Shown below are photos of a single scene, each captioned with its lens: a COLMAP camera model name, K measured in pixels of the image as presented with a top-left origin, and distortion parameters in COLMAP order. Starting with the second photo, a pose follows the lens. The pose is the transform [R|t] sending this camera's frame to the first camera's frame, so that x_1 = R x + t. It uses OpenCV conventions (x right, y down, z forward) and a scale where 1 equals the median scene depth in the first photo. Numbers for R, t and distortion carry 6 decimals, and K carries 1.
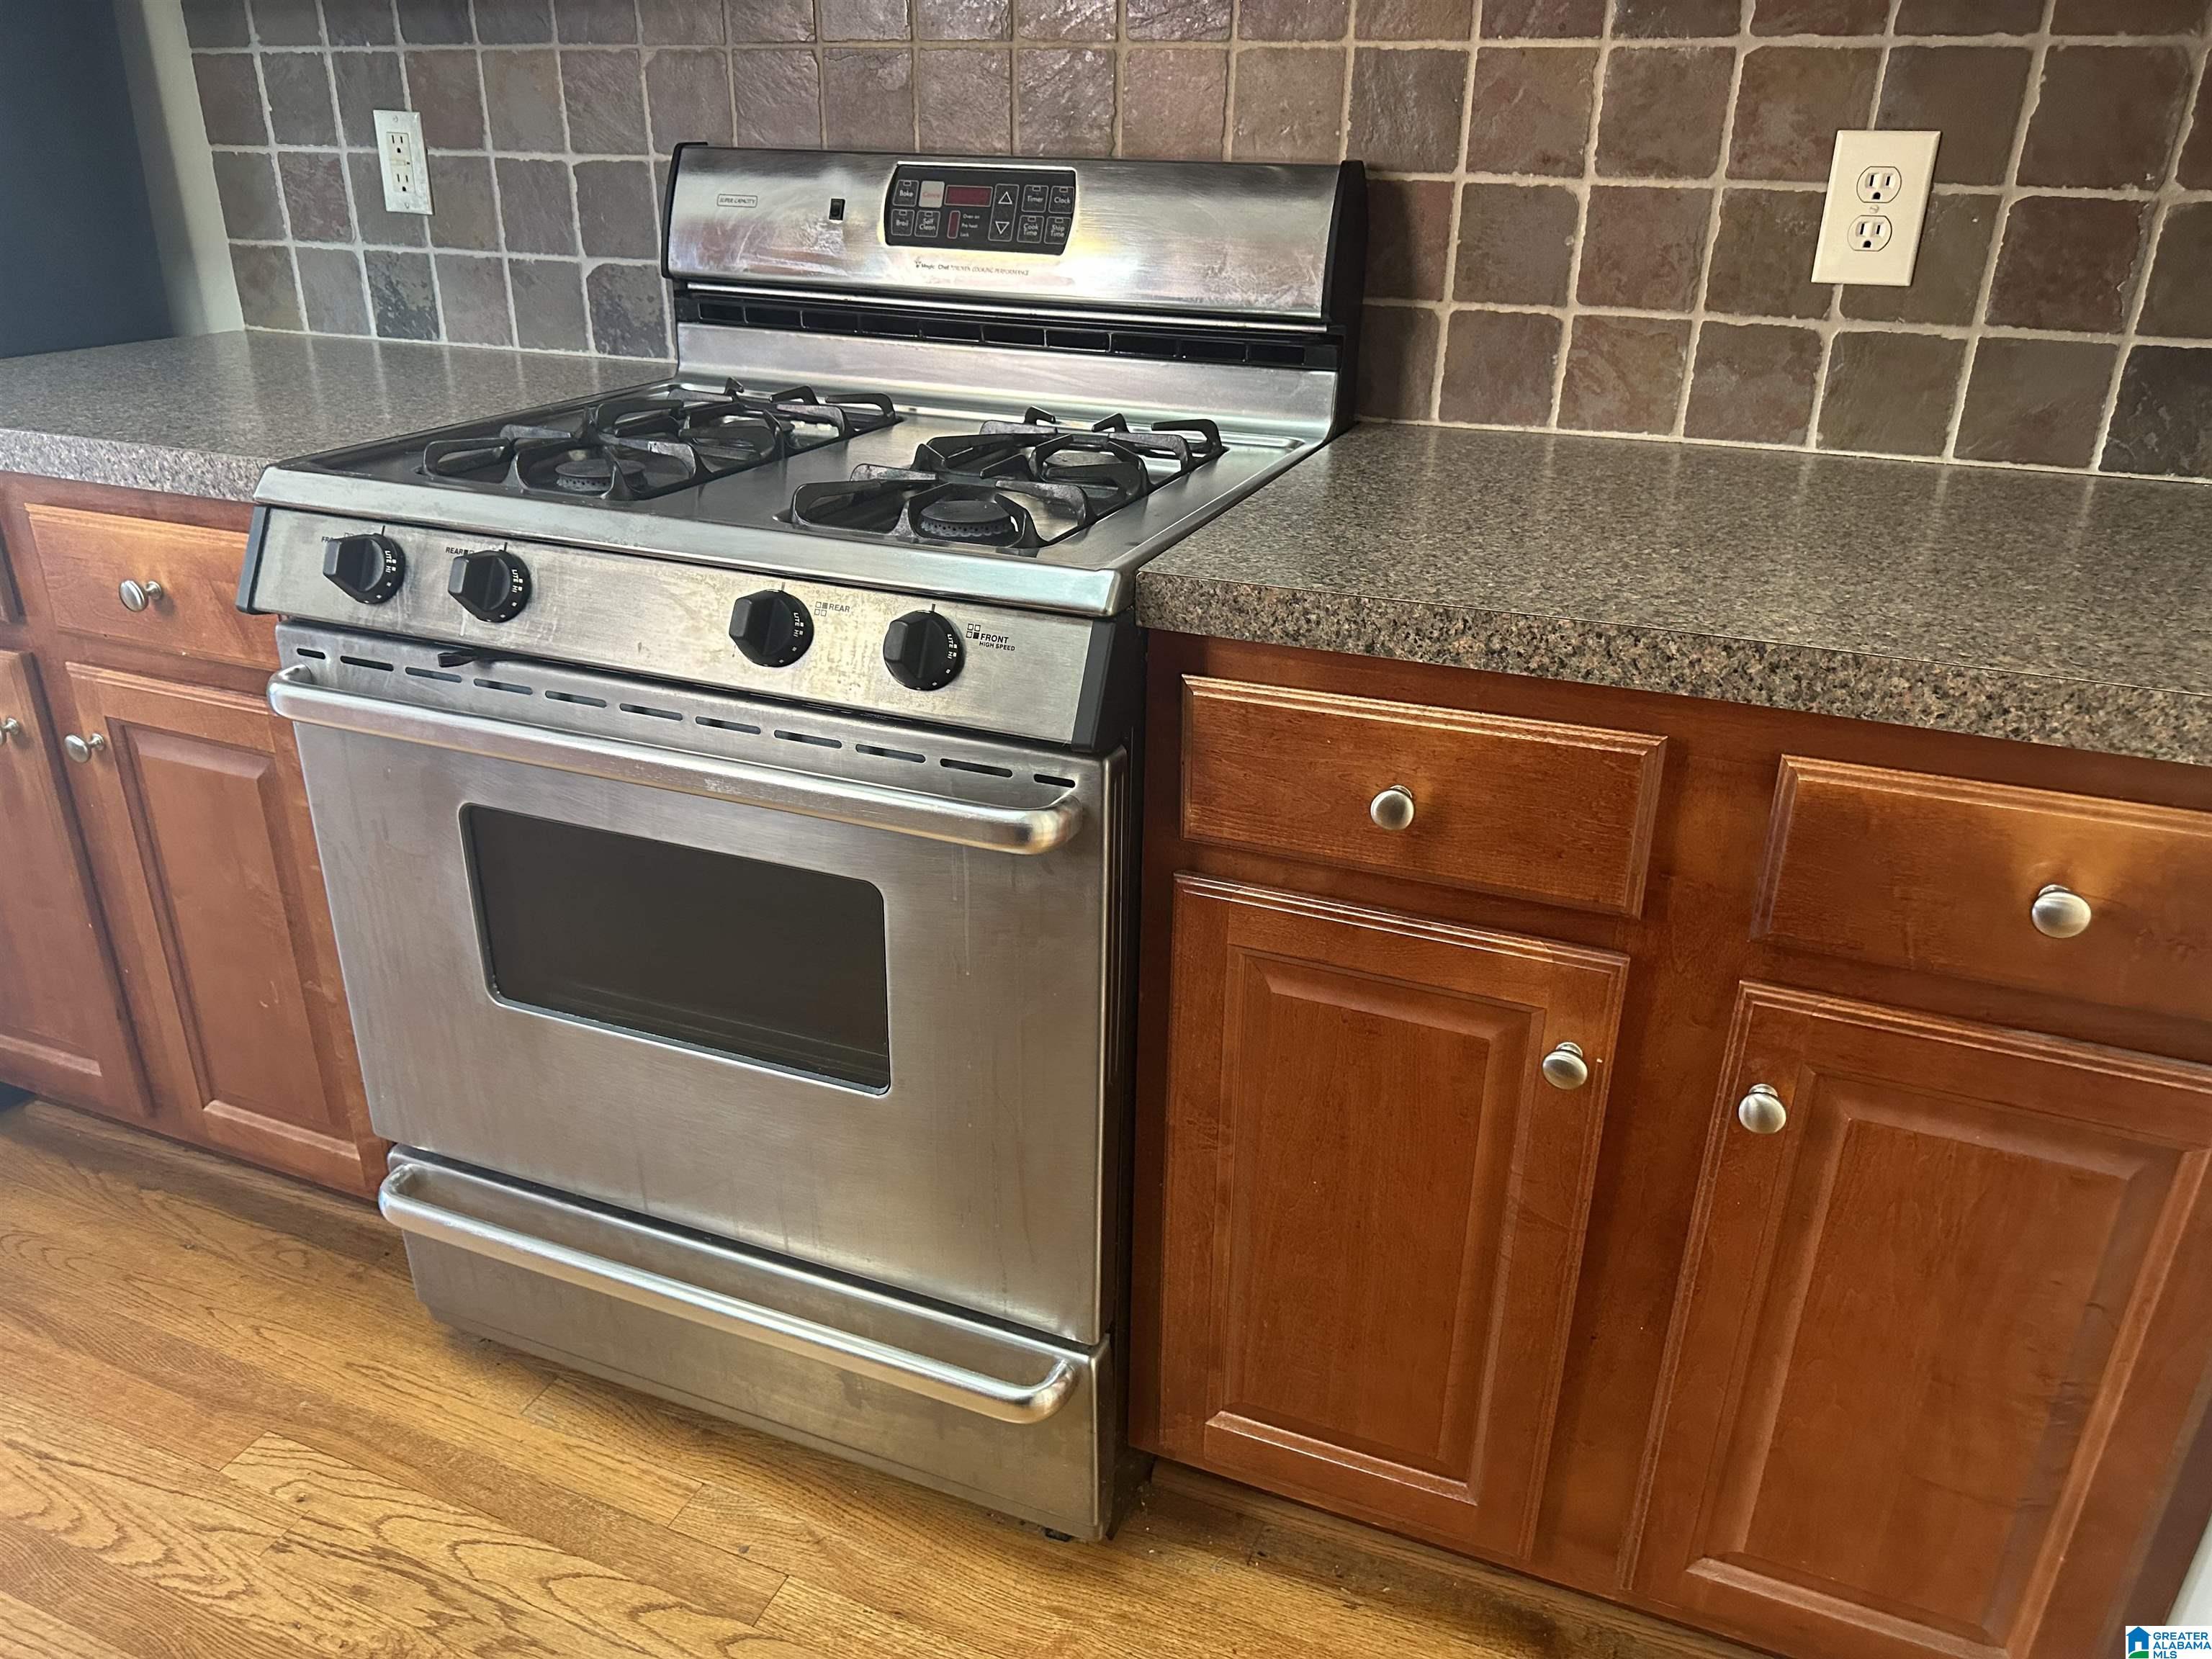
lens RADIAL K [[1541.4, 0, 1096.4], [0, 1541.4, 836.0], [0, 0, 1]] dist [0.036834, -0.045292]
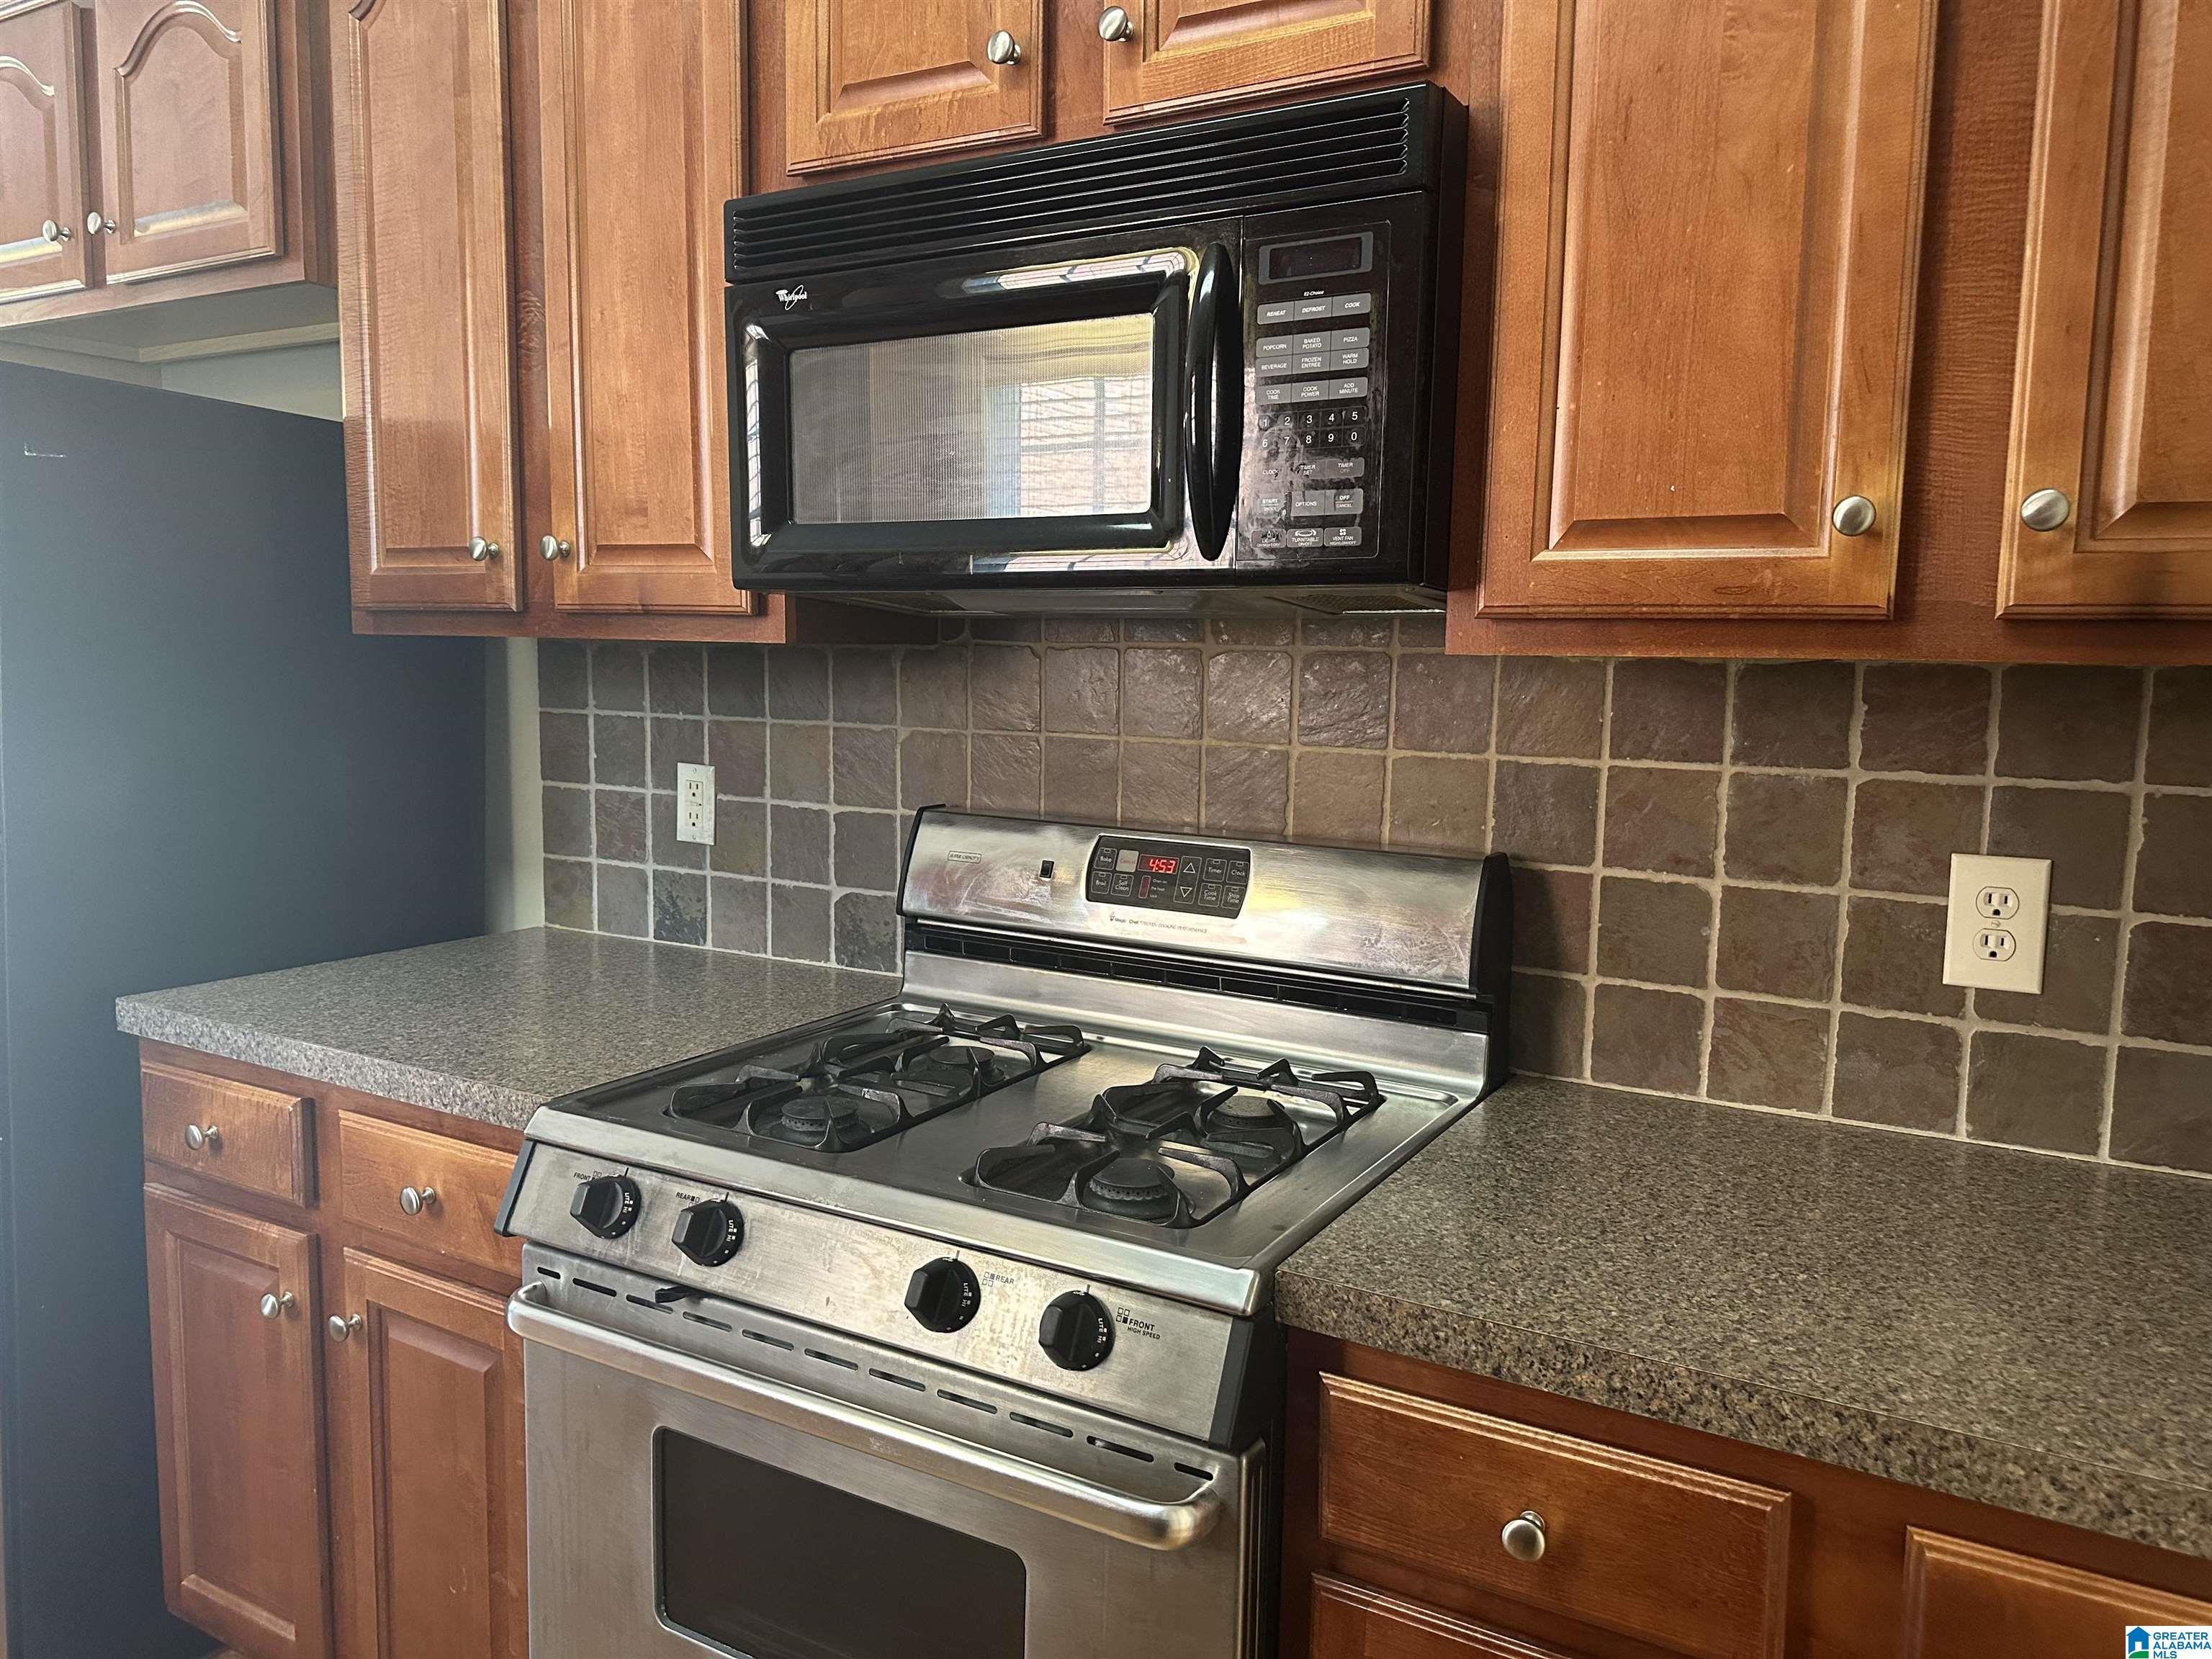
lens RADIAL K [[1579.0, 0, 1134.3], [0, 1579.0, 808.9], [0, 0, 1]] dist [0.033972, -0.031020]
pose [[0.991209, 0.018145, -0.131055, 0.053660], [-0.055620, 0.955917, -0.288321, -0.126508], [0.120046, 0.293076, 0.948523, -0.128406]]
